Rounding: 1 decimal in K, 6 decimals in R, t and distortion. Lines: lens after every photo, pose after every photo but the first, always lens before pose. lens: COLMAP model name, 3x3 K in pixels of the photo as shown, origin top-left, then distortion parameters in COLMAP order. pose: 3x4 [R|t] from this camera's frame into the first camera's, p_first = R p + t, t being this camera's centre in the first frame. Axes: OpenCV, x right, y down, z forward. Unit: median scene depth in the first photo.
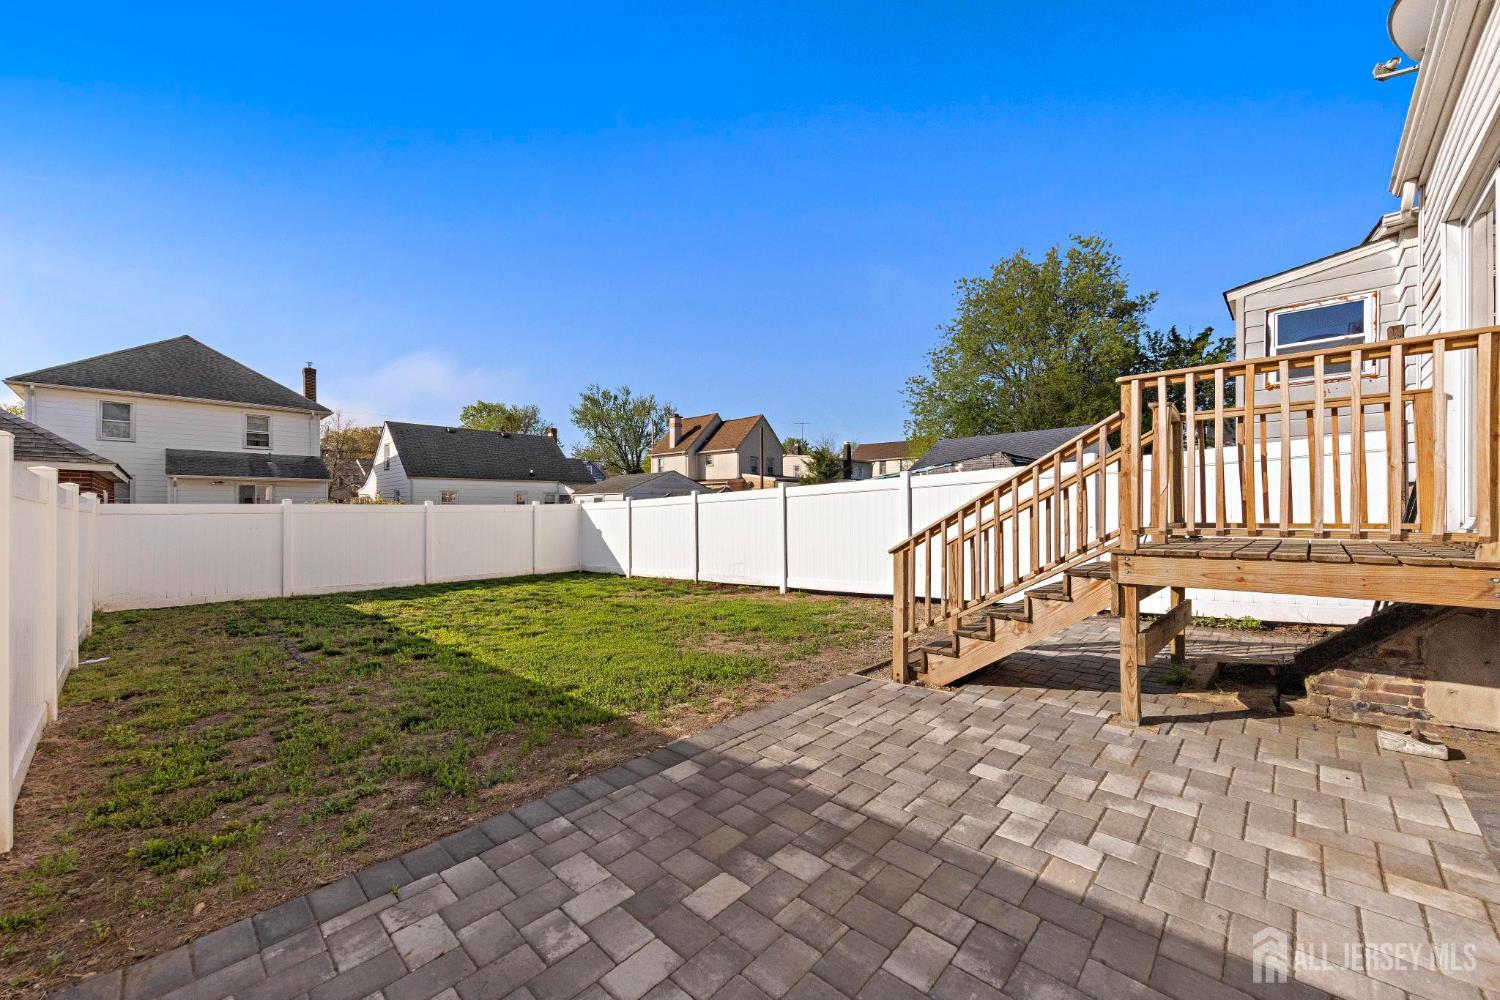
lens RADIAL K [[573.6, 0, 755.1], [0, 573.6, 515.0], [0, 0, 1]] dist [0.001922, 0.000016]
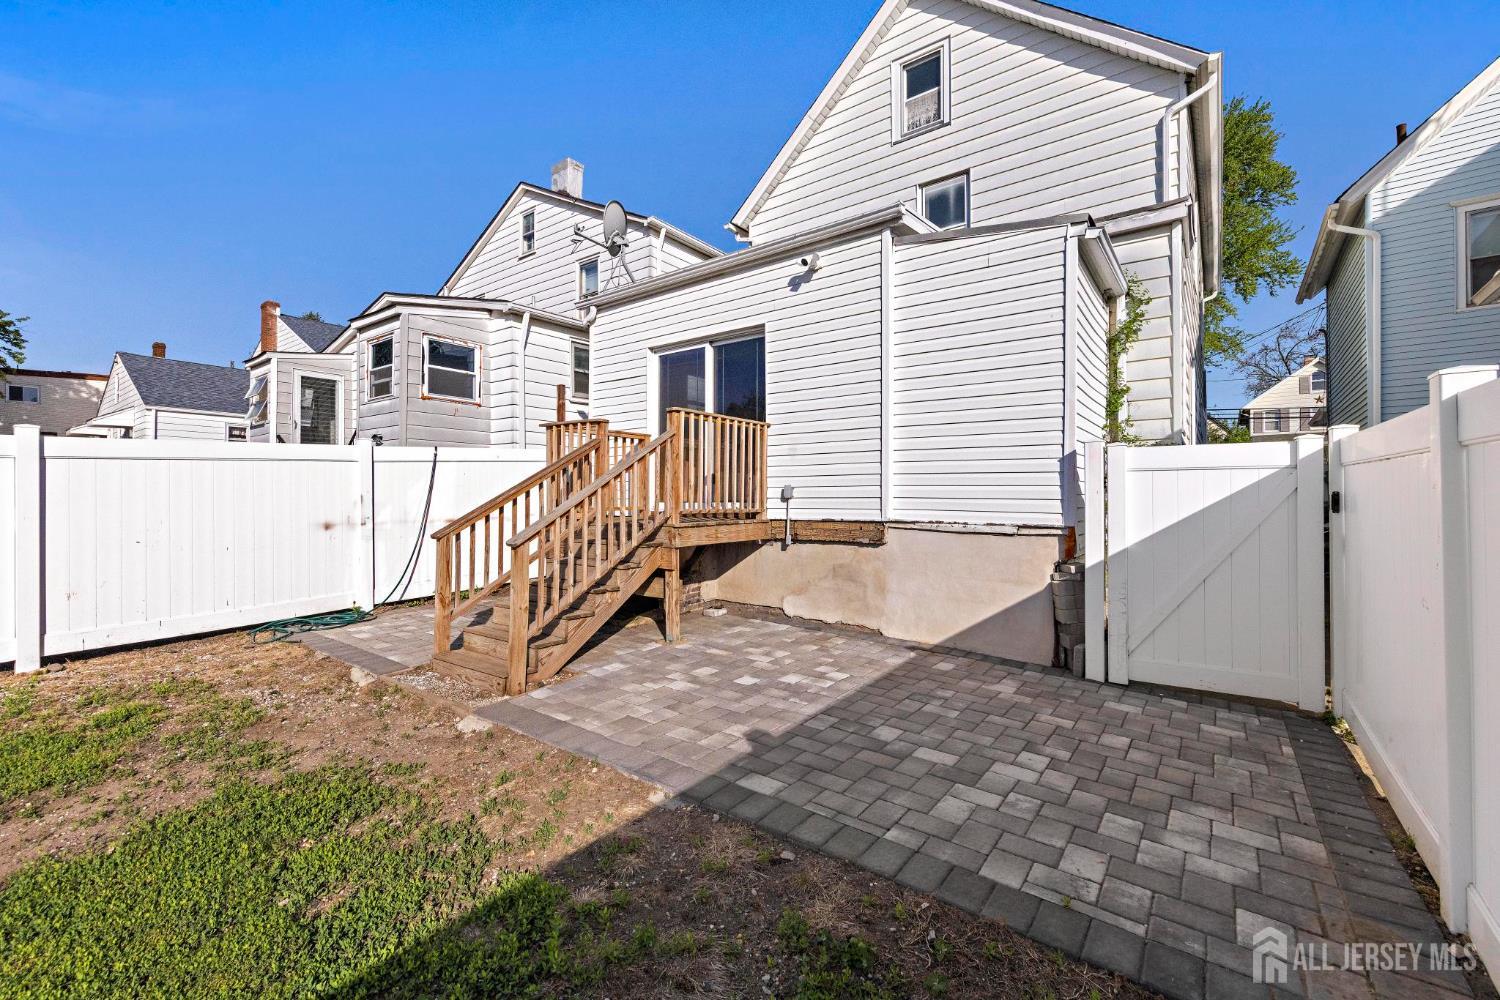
lens RADIAL K [[633.0, 0, 746.3], [0, 633.0, 490.6], [0, 0, 1]] dist [0.001460, -0.000248]
pose [[-0.132206, 0.021819, 0.990982, -0.410374], [-0.006708, 0.999715, -0.022906, 0.004346], [-0.991200, -0.009676, -0.132022, 0.428446]]
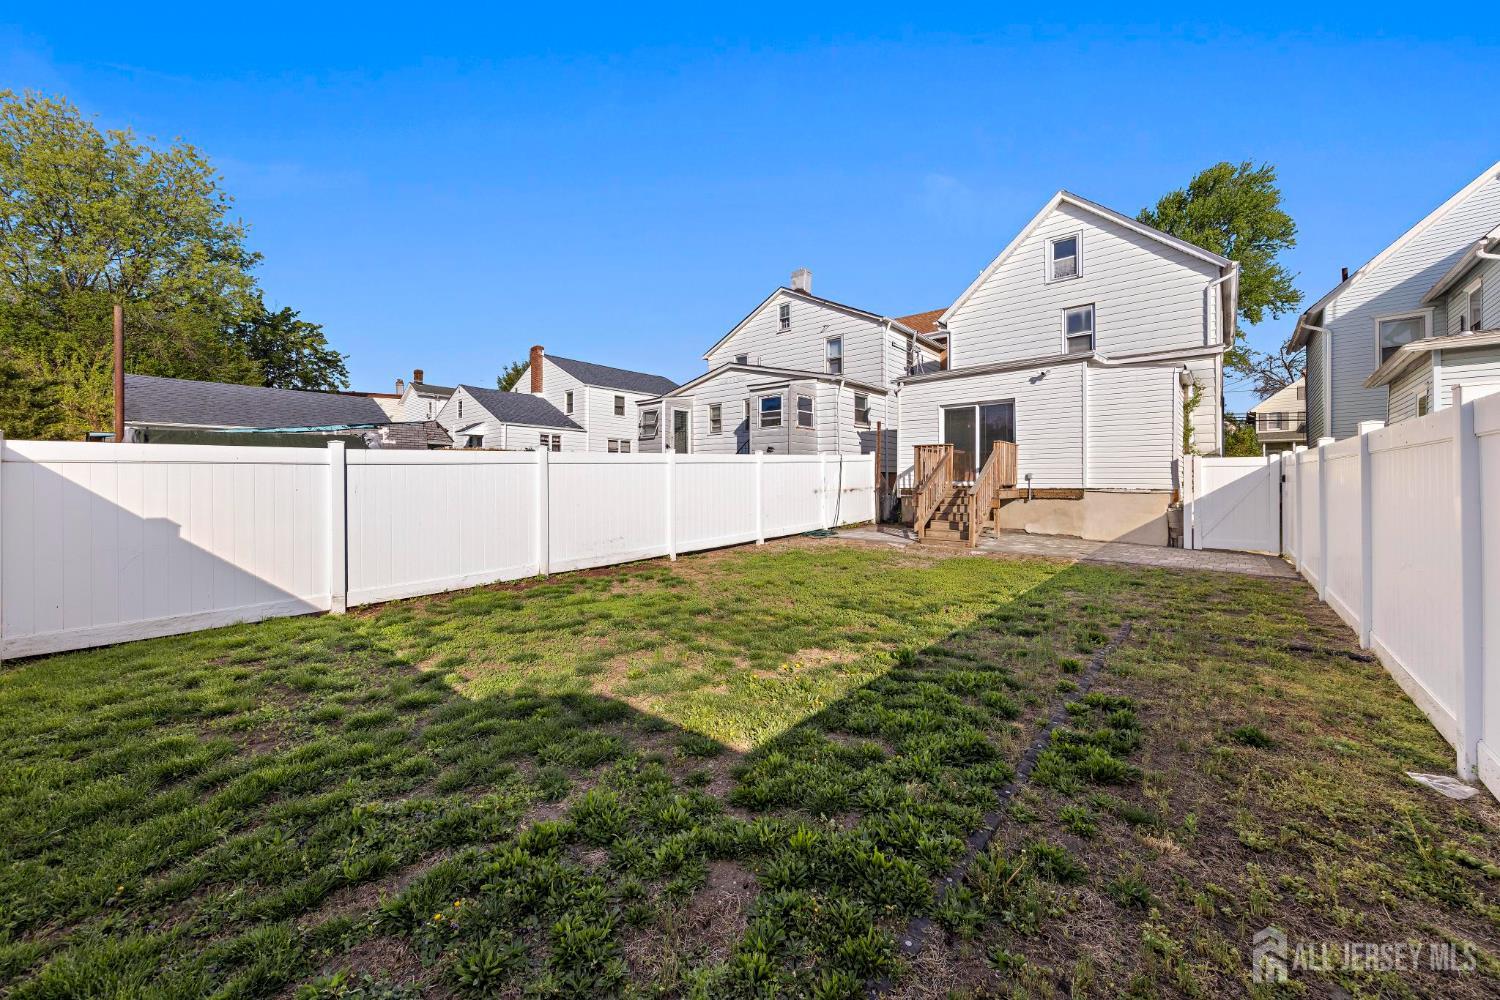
lens RADIAL K [[554.4, 0, 753.3], [0, 554.4, 480.1], [0, 0, 1]] dist [0.002331, -0.000605]
pose [[-0.067341, 0.016876, 0.997587, -0.851448], [-0.006665, 0.999827, -0.017364, 0.021051], [-0.997708, -0.007818, -0.067217, 0.878783]]
